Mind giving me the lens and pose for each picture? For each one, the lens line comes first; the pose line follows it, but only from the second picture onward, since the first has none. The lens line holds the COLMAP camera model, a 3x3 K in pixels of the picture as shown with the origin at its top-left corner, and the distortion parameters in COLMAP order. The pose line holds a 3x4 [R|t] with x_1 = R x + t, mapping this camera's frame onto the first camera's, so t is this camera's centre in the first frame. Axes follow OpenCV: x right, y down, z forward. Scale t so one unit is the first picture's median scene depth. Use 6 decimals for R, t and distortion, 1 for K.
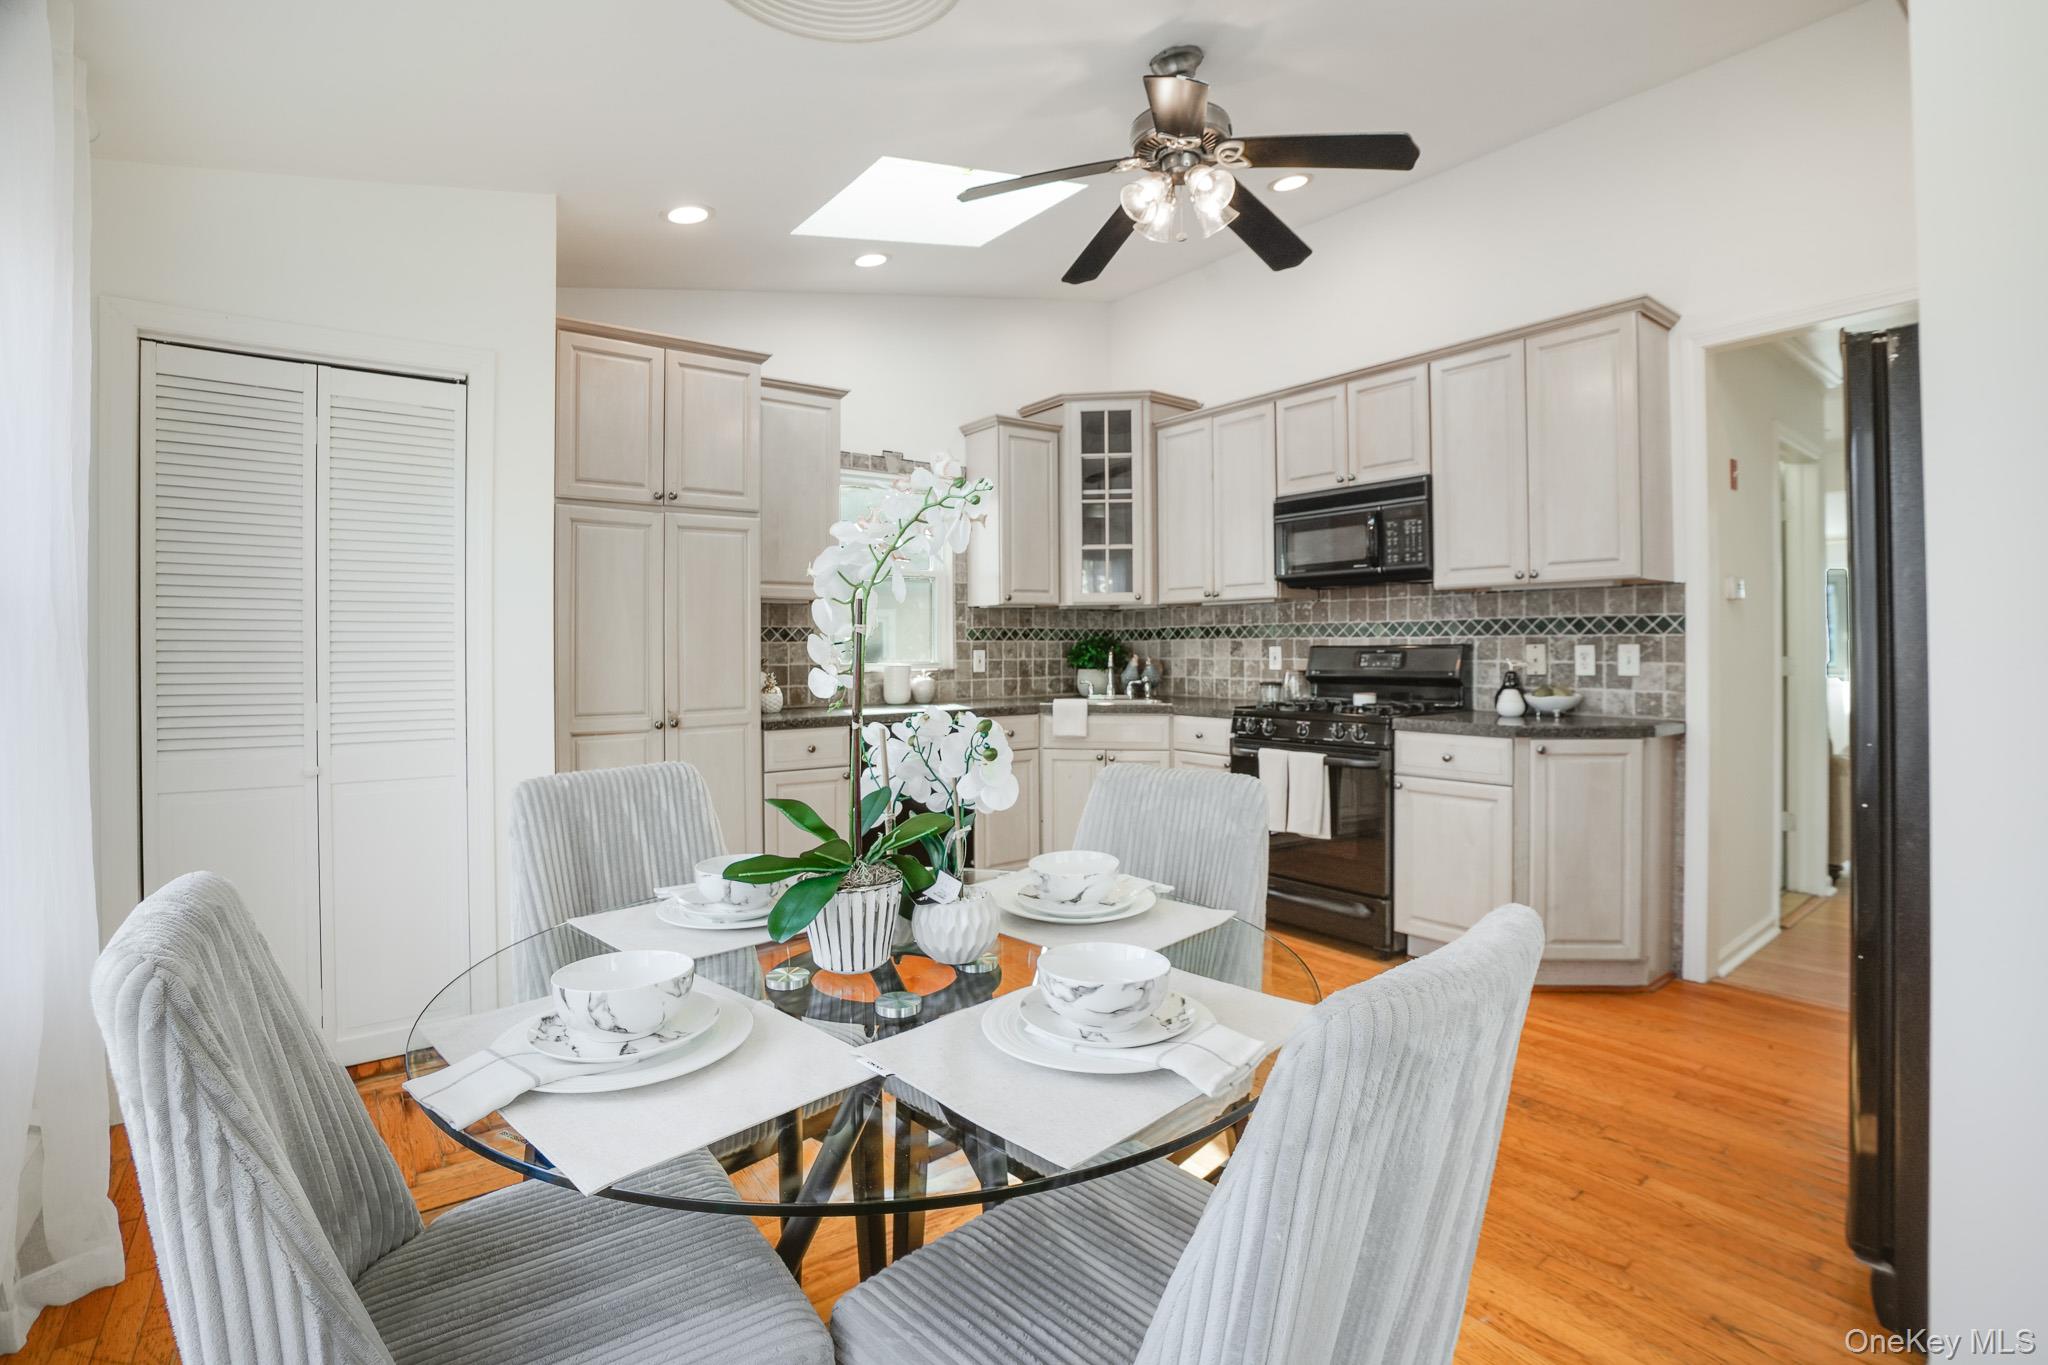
lens RADIAL K [[963.7, 0, 1021.7], [0, 963.7, 662.0], [0, 0, 1]] dist [-0.067876, 0.025761]
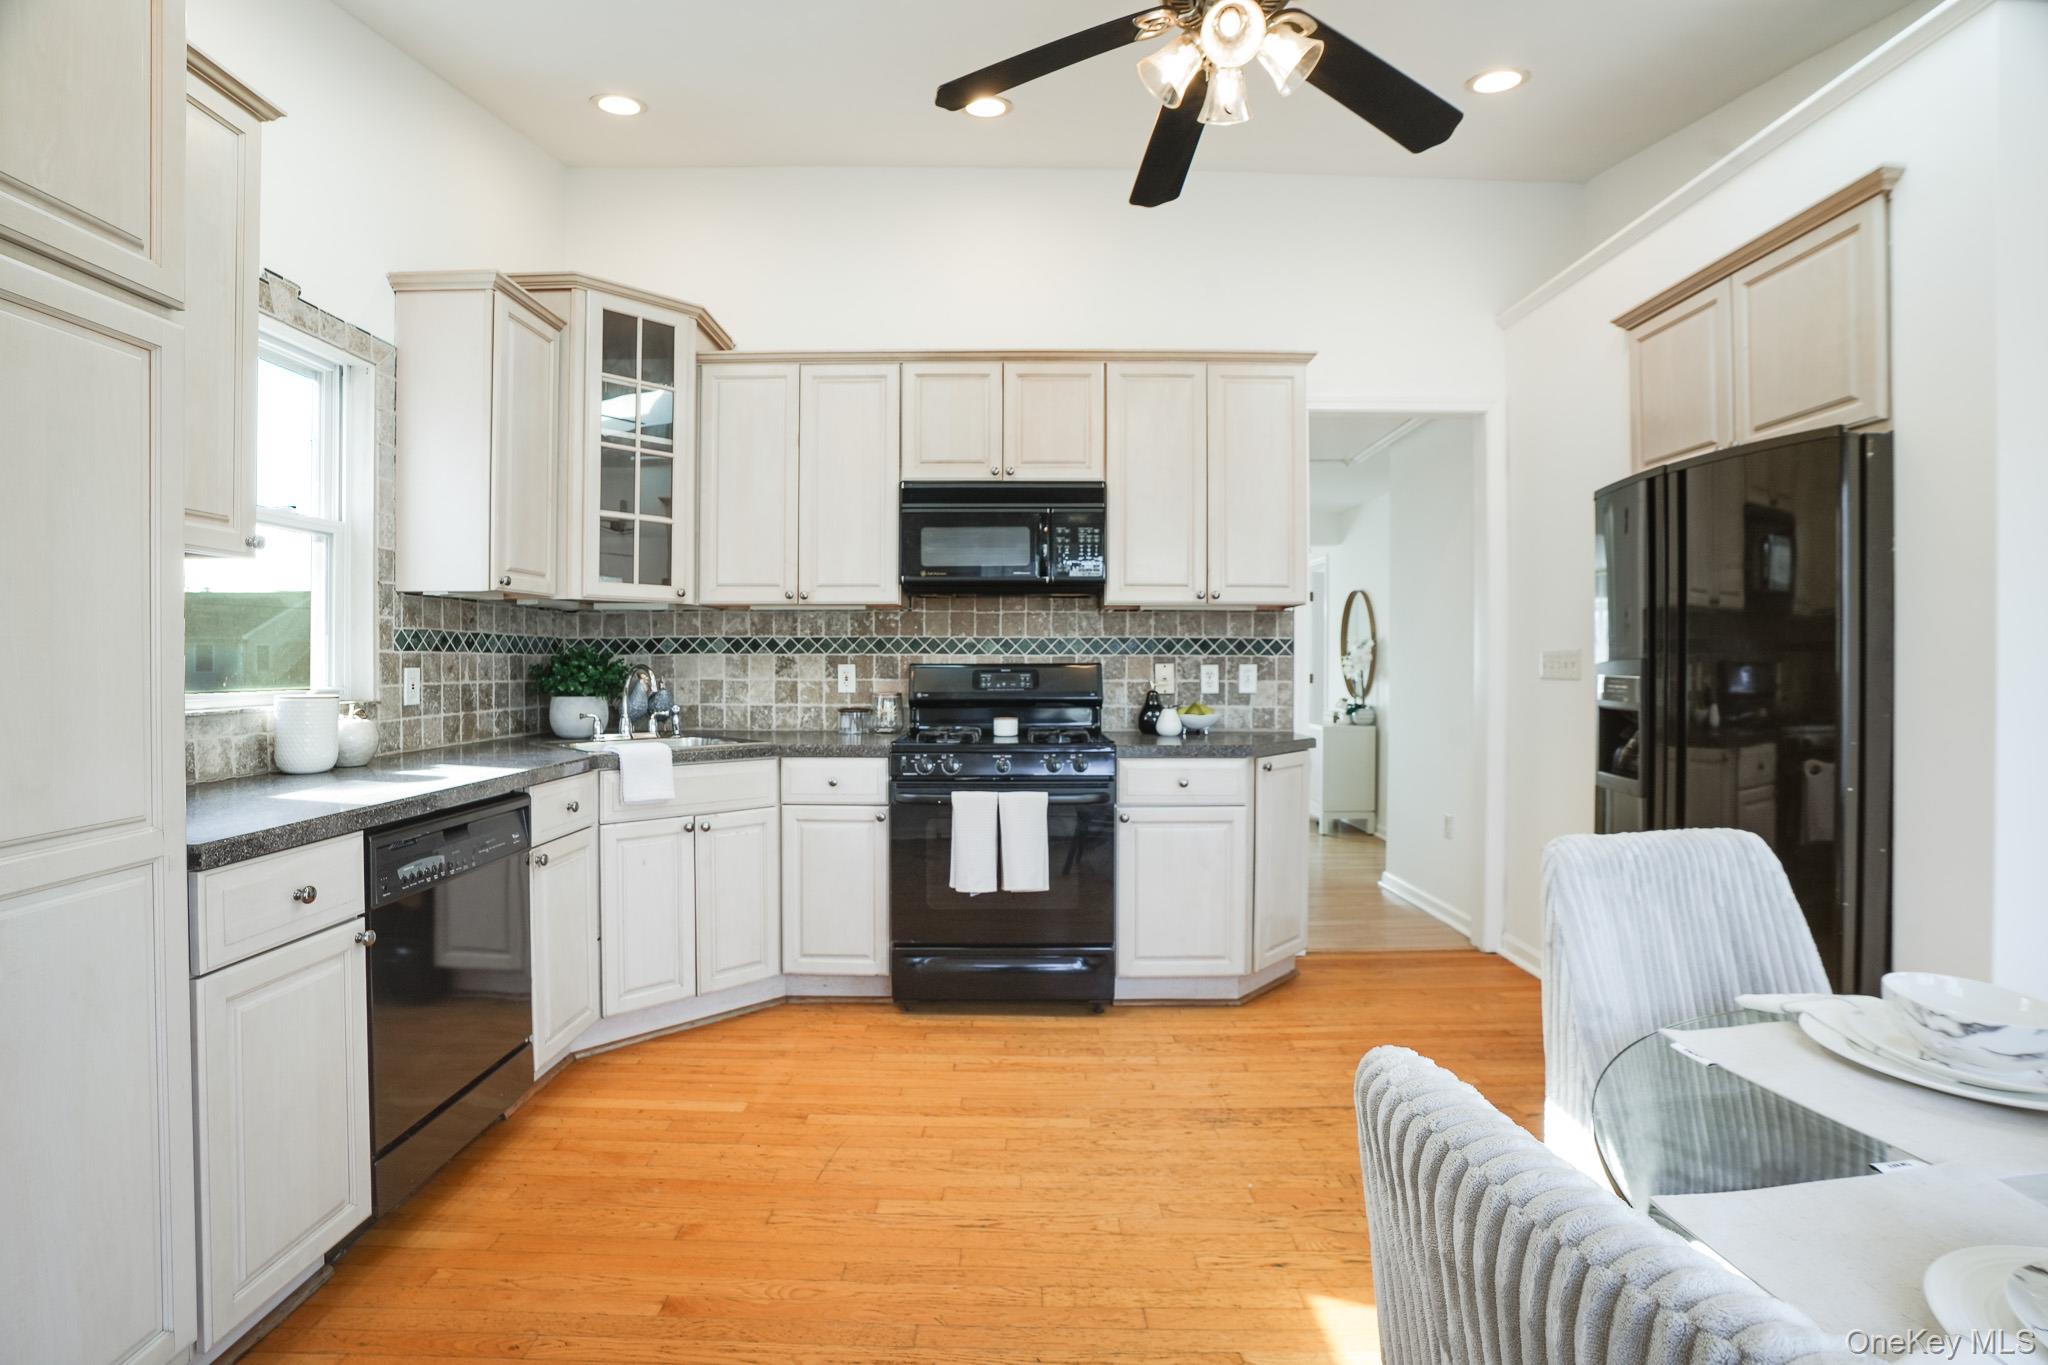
lens RADIAL K [[944.4, 0, 1024.0], [0, 944.4, 682.5], [0, 0, 1]] dist [-0.065930, 0.023848]
pose [[0.603410, -0.008761, 0.797383, -0.336972], [0.006985, 0.999959, 0.005701, -0.004951], [-0.797400, 0.002130, 0.603447, 0.471208]]
